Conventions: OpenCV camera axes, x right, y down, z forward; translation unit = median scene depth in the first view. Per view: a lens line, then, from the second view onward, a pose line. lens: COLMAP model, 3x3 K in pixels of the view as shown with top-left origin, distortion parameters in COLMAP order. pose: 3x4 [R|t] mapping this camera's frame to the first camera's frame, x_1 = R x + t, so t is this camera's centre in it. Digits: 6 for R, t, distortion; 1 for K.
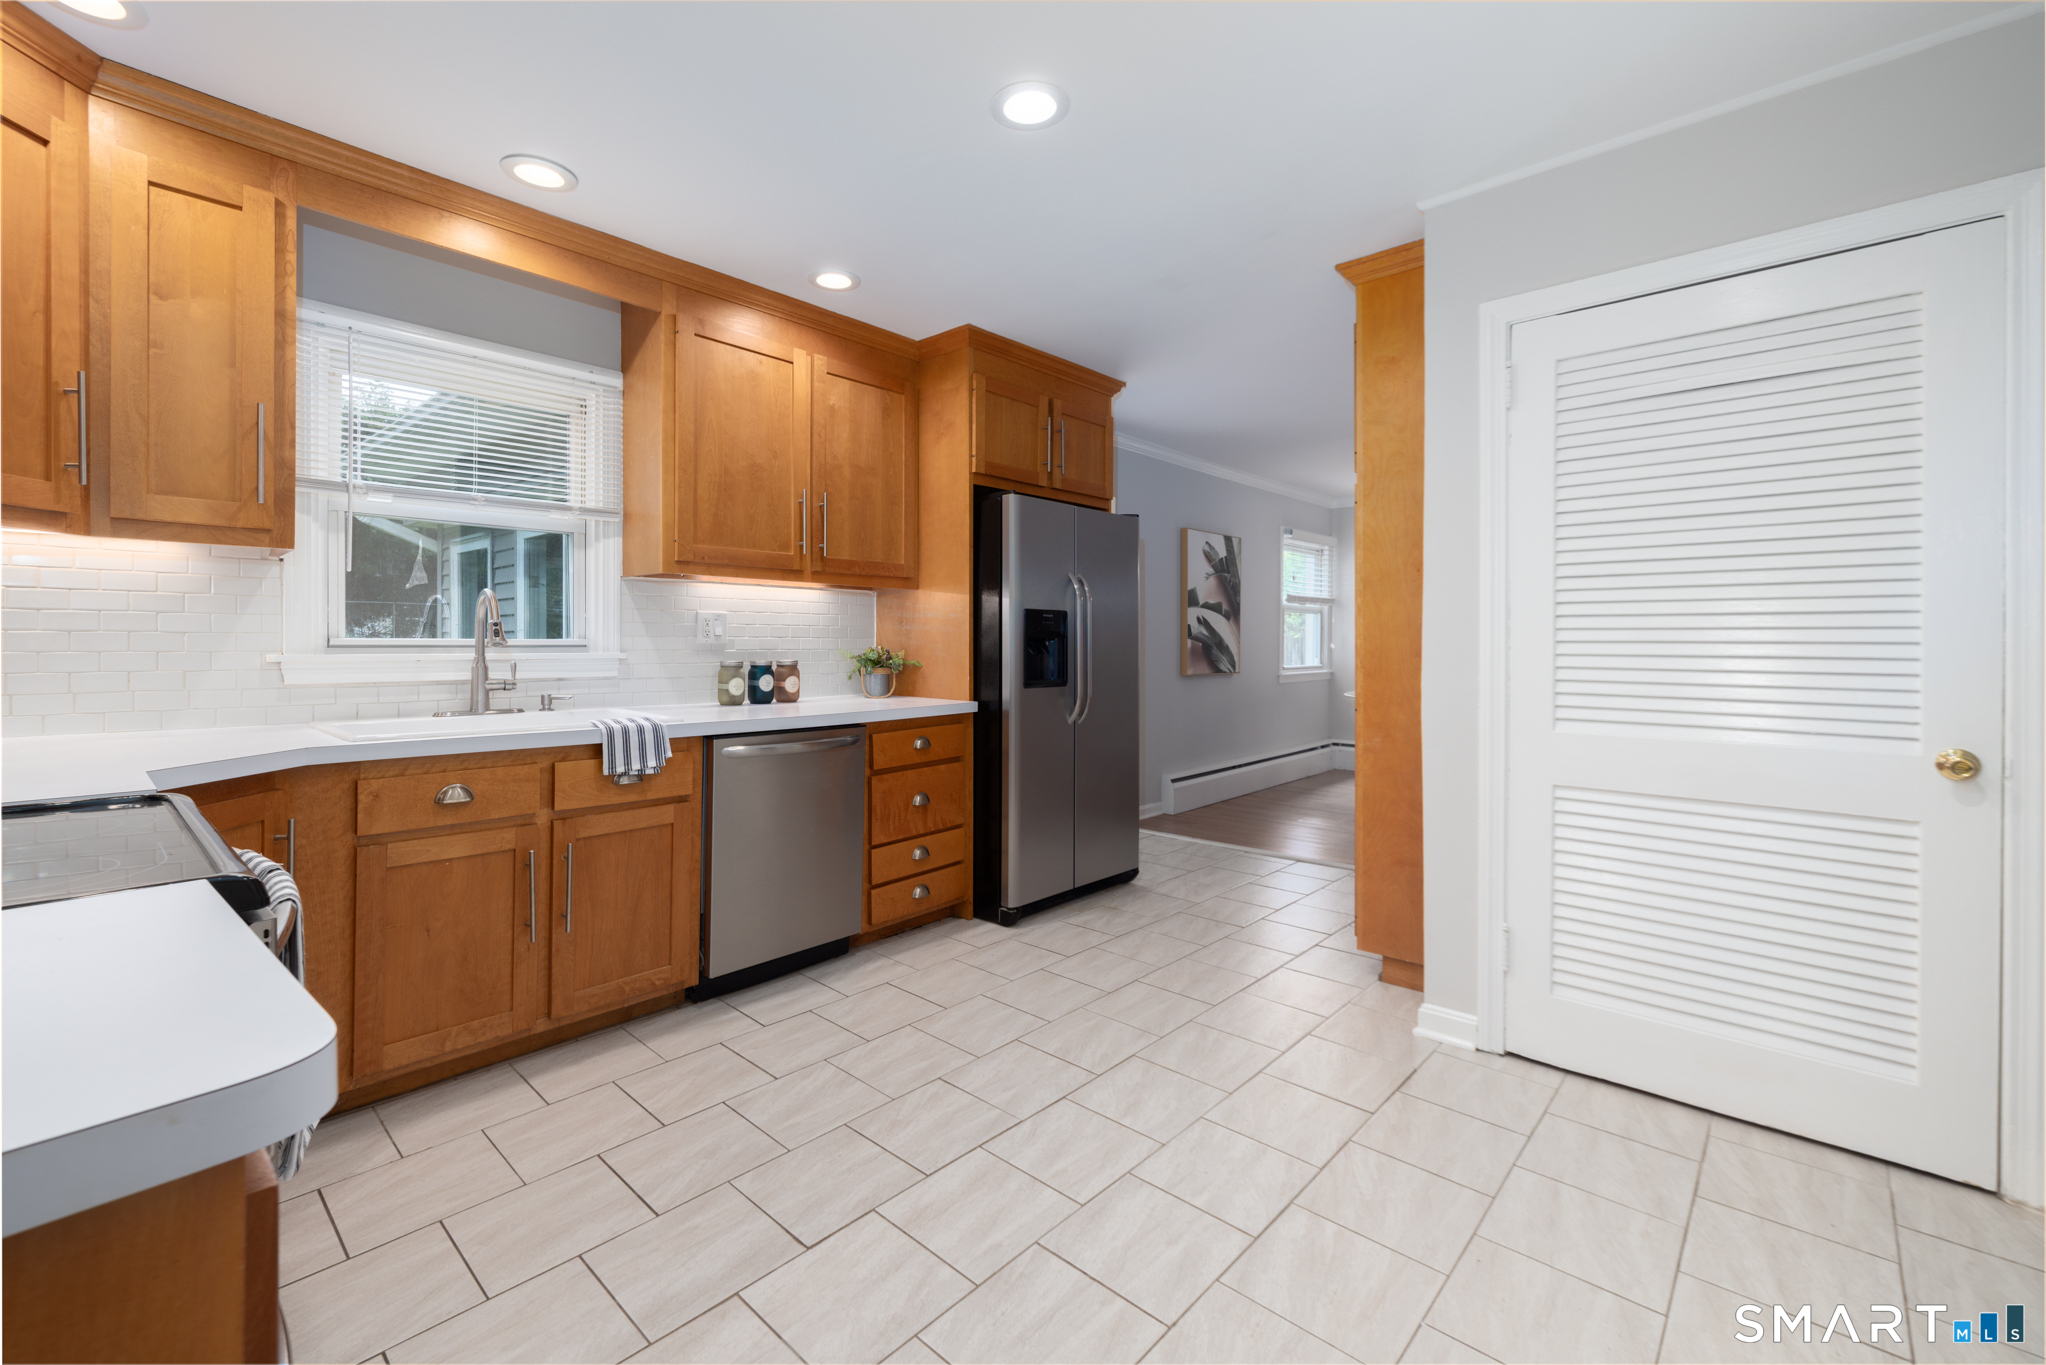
lens RADIAL K [[944.4, 0, 895.3], [0, 944.4, 646.8], [0, 0, 1]] dist [0.000852, 0.000124]
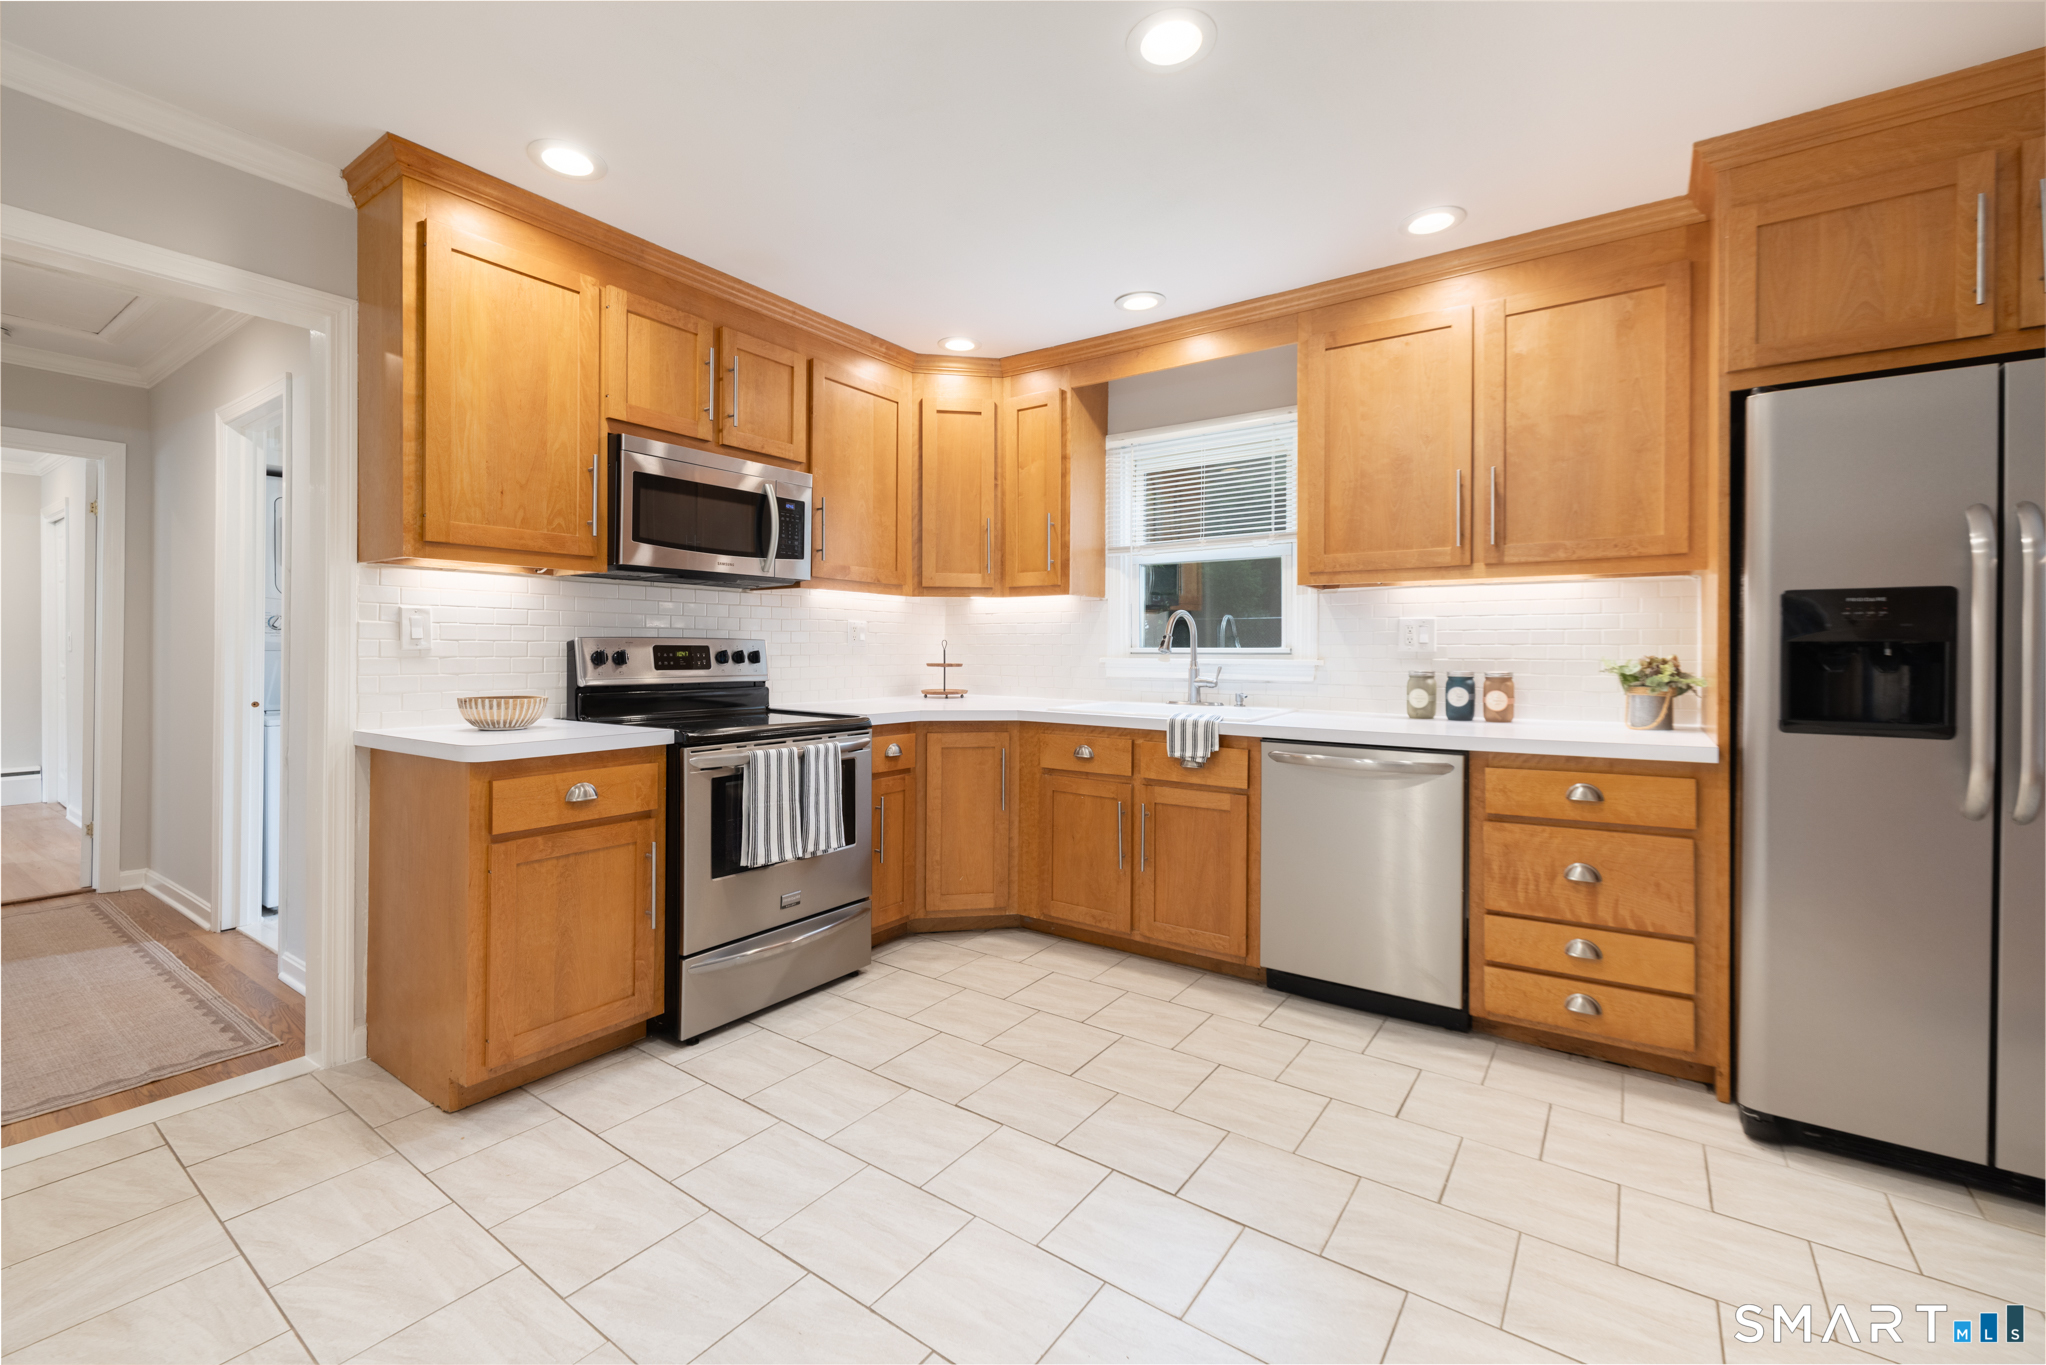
lens RADIAL K [[758.9, 0, 925.3], [0, 758.9, 654.6], [0, 0, 1]] dist [0.001351, 0.000064]
pose [[0.147647, 0.005117, -0.989027, 0.547606], [-0.006843, 0.999968, 0.004152, -0.000791], [0.989016, 0.006155, 0.147678, 0.458909]]
